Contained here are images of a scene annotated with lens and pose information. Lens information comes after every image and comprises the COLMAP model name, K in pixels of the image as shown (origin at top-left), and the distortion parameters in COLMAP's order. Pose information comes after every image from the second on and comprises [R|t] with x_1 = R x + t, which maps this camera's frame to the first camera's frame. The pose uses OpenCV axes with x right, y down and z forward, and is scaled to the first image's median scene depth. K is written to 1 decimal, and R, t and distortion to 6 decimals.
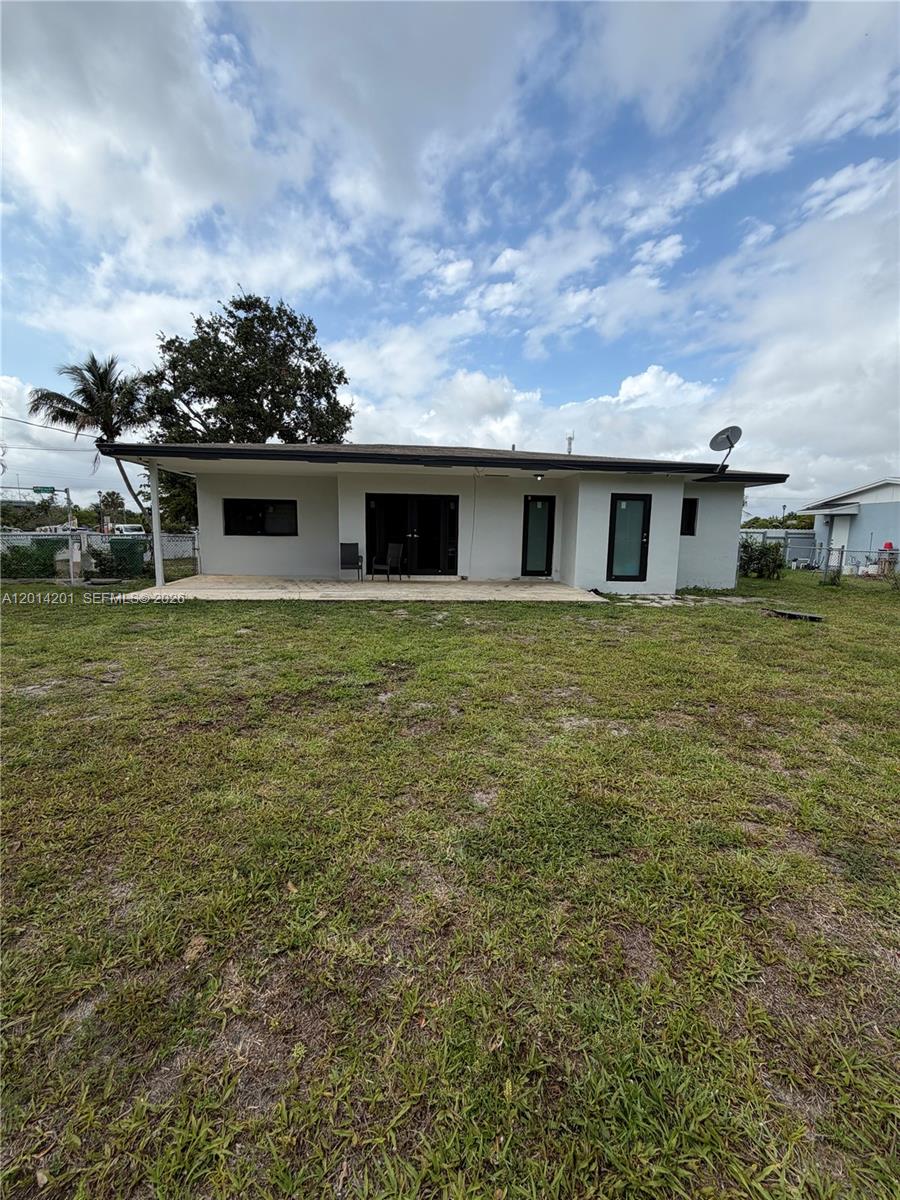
lens RADIAL K [[482.3, 0, 450.0], [0, 482.3, 600.0], [0, 0, 1]] dist [0.000151, 0.000003]
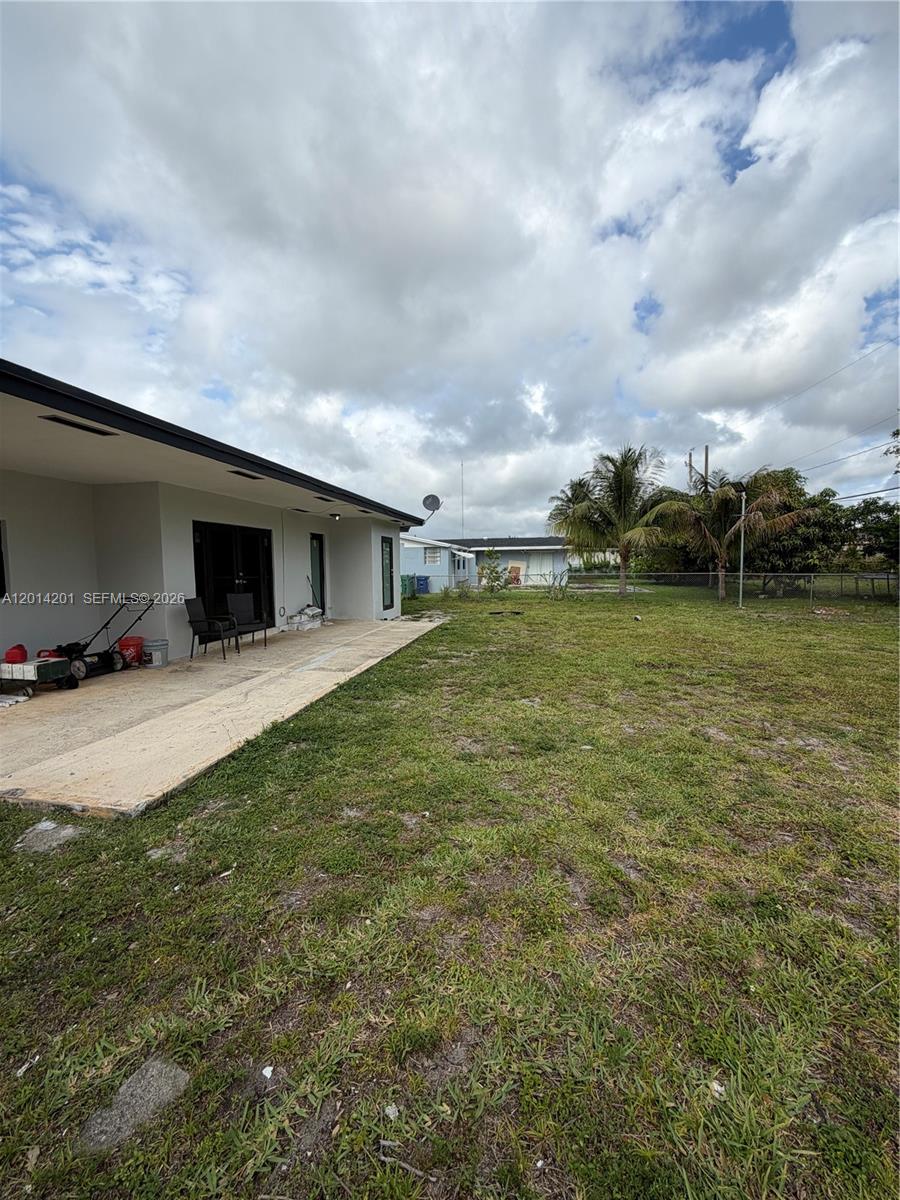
lens RADIAL K [[482.3, 0, 450.0], [0, 482.3, 600.0], [0, 0, 1]] dist [0.000151, 0.000003]
pose [[0.273173, -0.091558, 0.957598, -0.659632], [0.154403, 0.986727, 0.050297, -0.087425], [-0.949493, 0.134116, 0.283684, 0.462884]]
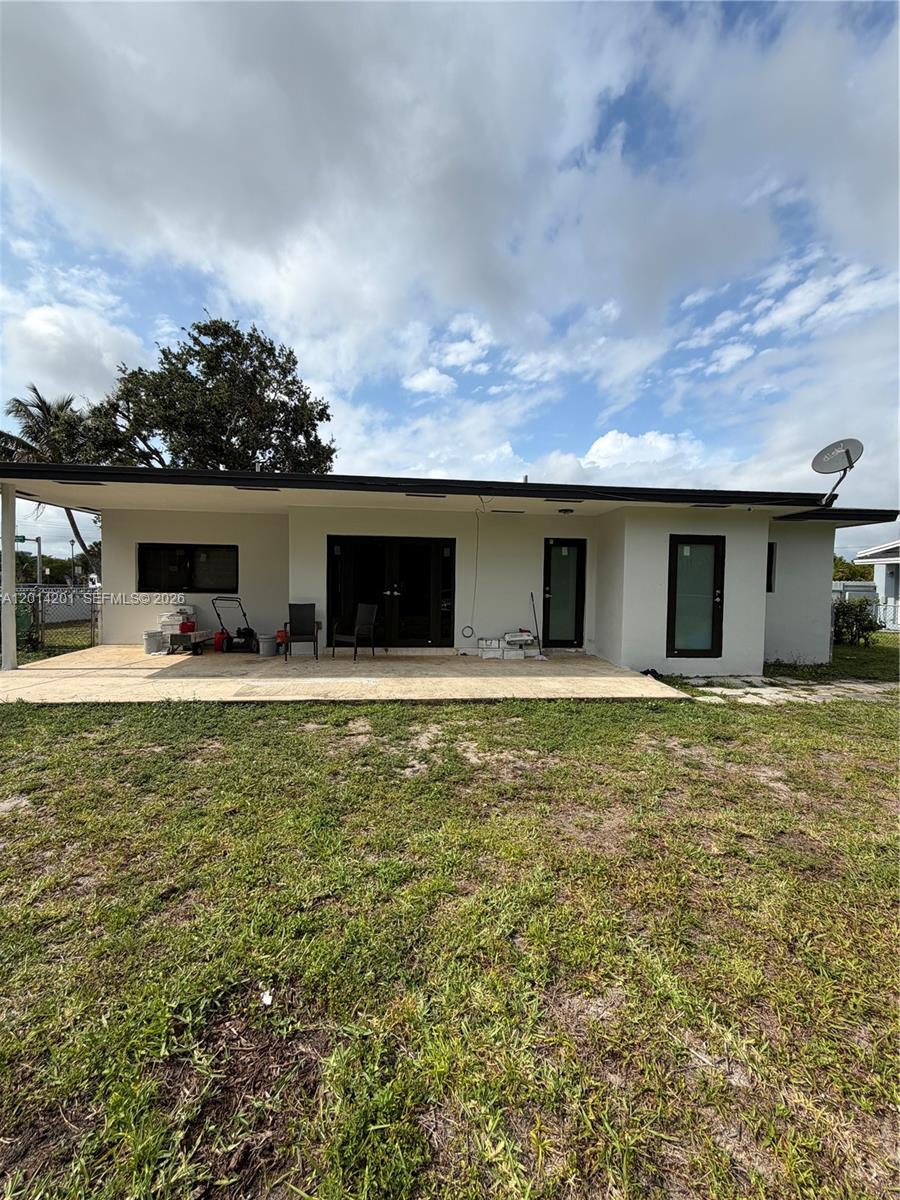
lens RADIAL K [[482.3, 0, 450.0], [0, 482.3, 600.0], [0, 0, 1]] dist [0.000151, 0.000003]
pose [[0.999961, -0.001500, 0.008726, 0.003279], [0.002376, 0.994847, -0.101357, -0.046421], [-0.008529, 0.101374, 0.994812, 0.263862]]
